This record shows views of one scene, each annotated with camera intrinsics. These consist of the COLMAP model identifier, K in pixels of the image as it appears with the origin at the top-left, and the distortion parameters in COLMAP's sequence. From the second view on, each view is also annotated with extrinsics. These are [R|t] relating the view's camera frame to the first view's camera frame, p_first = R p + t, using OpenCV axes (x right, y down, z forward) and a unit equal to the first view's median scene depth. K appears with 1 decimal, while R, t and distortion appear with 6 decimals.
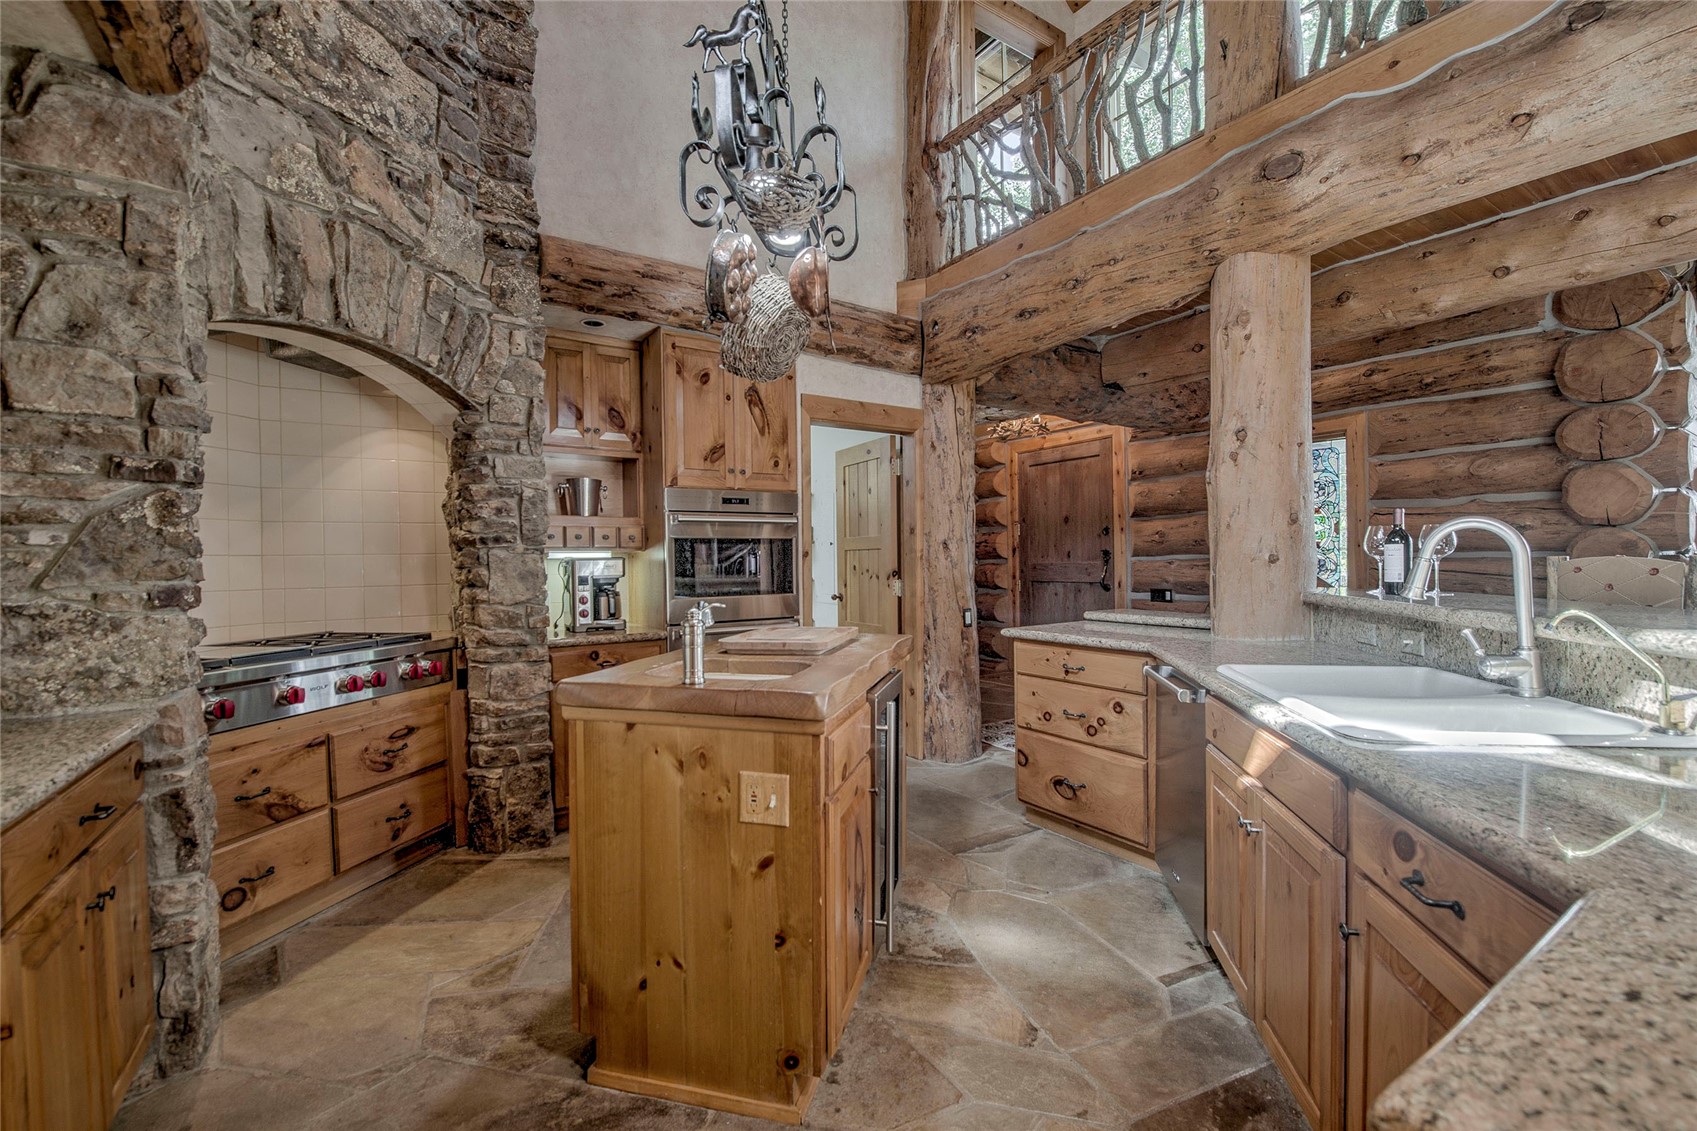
lens RADIAL K [[715.1, 0, 843.4], [0, 715.1, 567.1], [0, 0, 1]] dist [-0.018506, -0.000763]
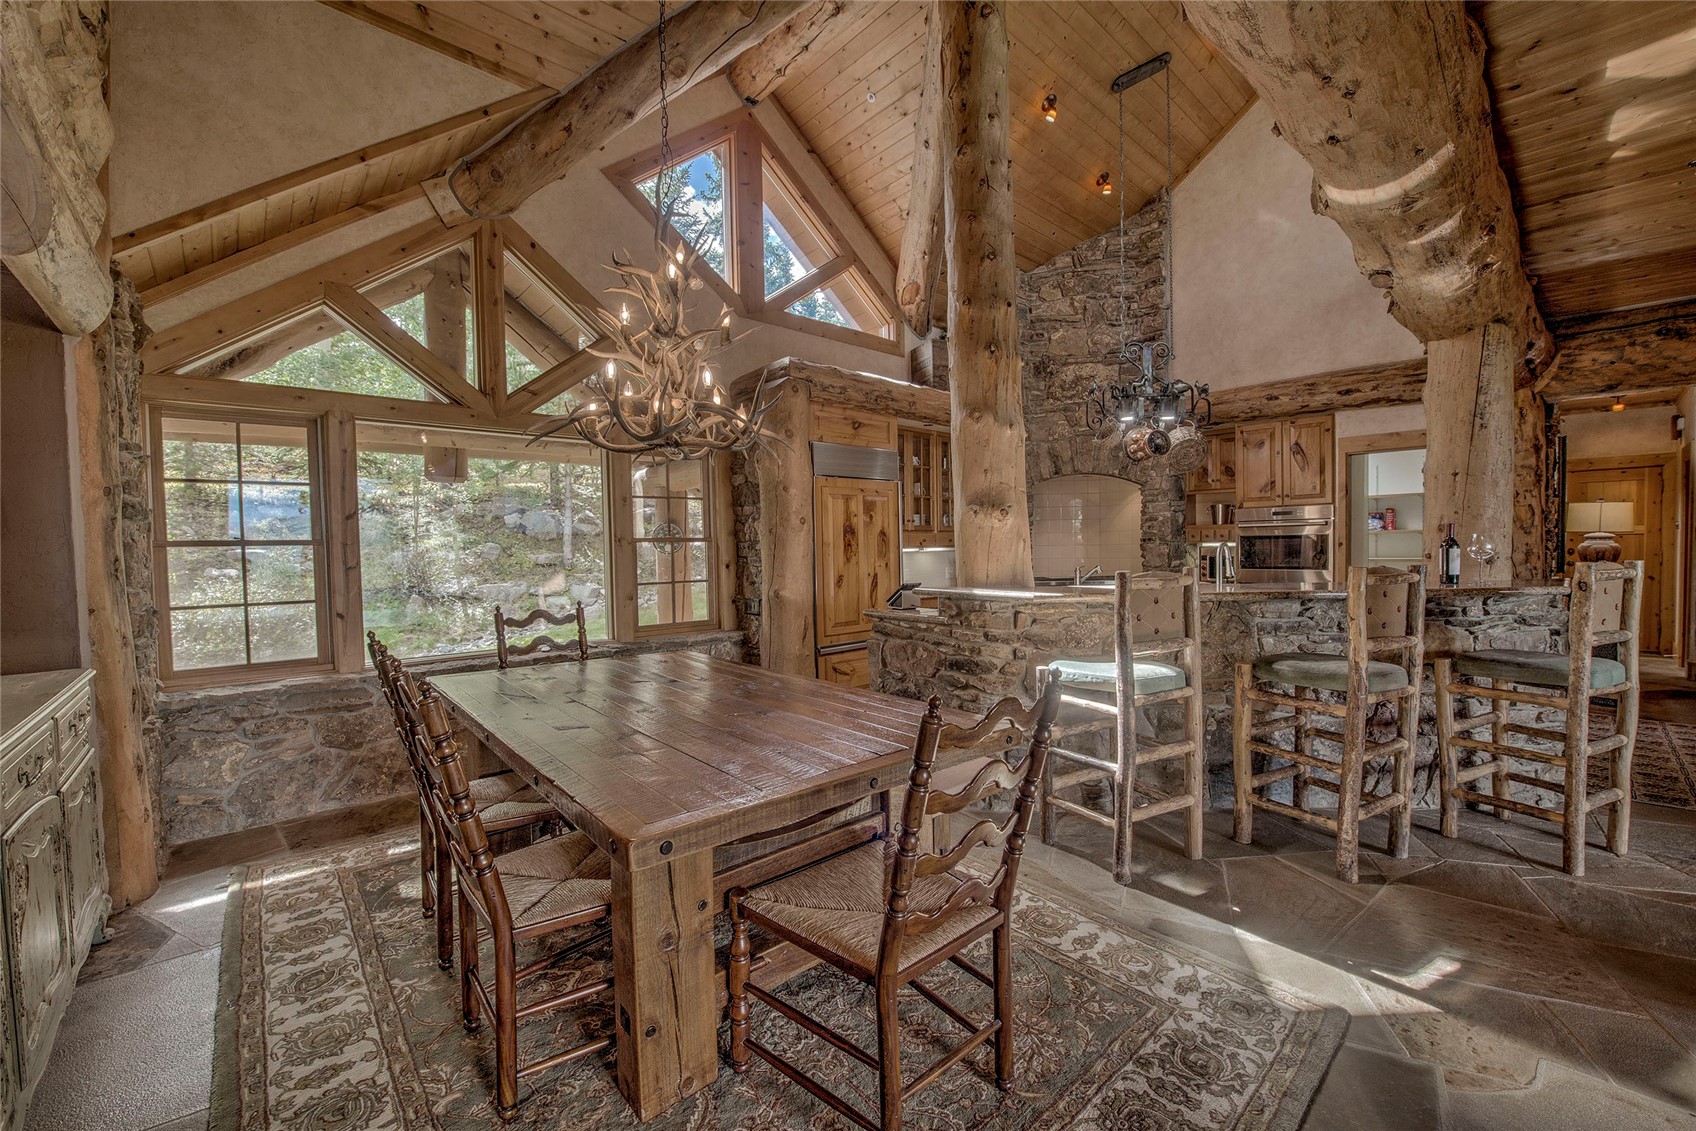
lens RADIAL K [[677.4, 0, 840.9], [0, 677.4, 568.3], [0, 0, 1]] dist [-0.017993, -0.001966]
pose [[0.150454, 0.036570, -0.987940, 1.645024], [0.004258, 0.999282, 0.037639, -0.034499], [0.988608, -0.009870, 0.150190, -0.358249]]
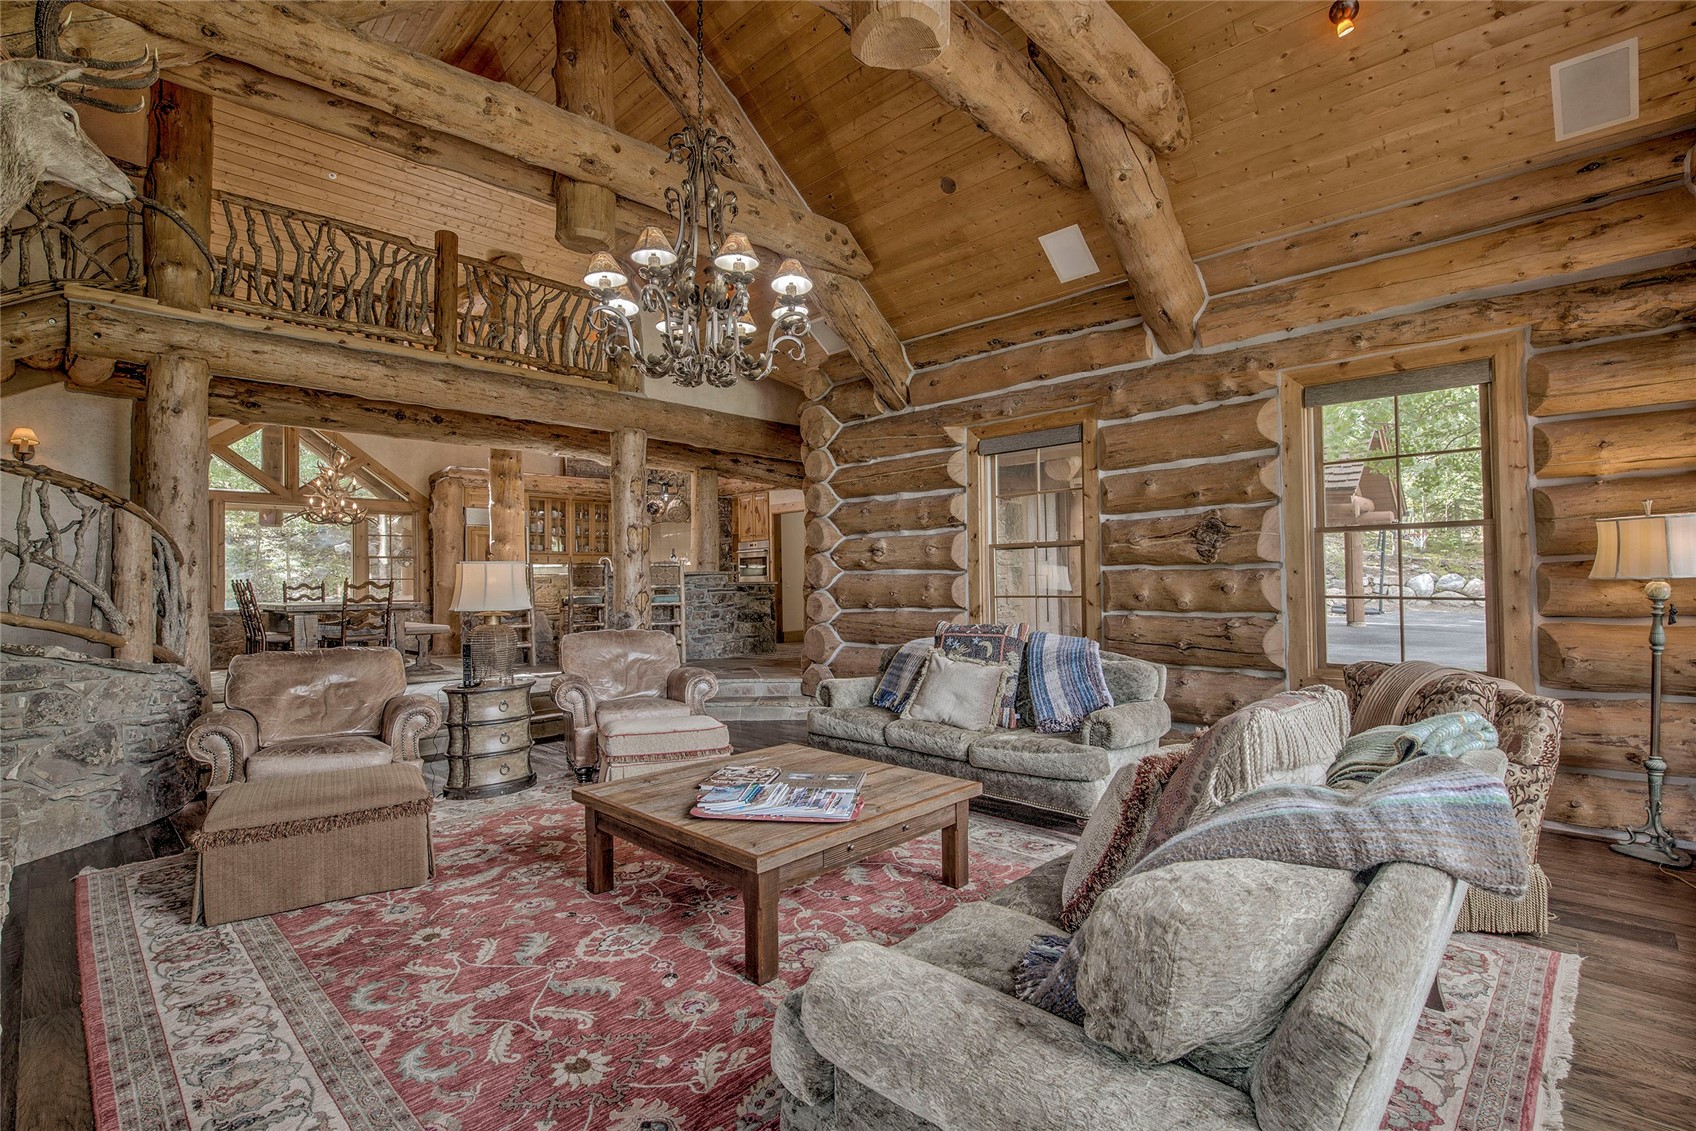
lens RADIAL K [[777.4, 0, 848.0], [0, 777.4, 565.5], [0, 0, 1]] dist [-0.013412, -0.000275]
pose [[0.229401, -0.017823, -0.973169, 4.167725], [0.004833, 0.999841, -0.017172, 0.075574], [0.973320, -0.000764, 0.229451, 0.816319]]
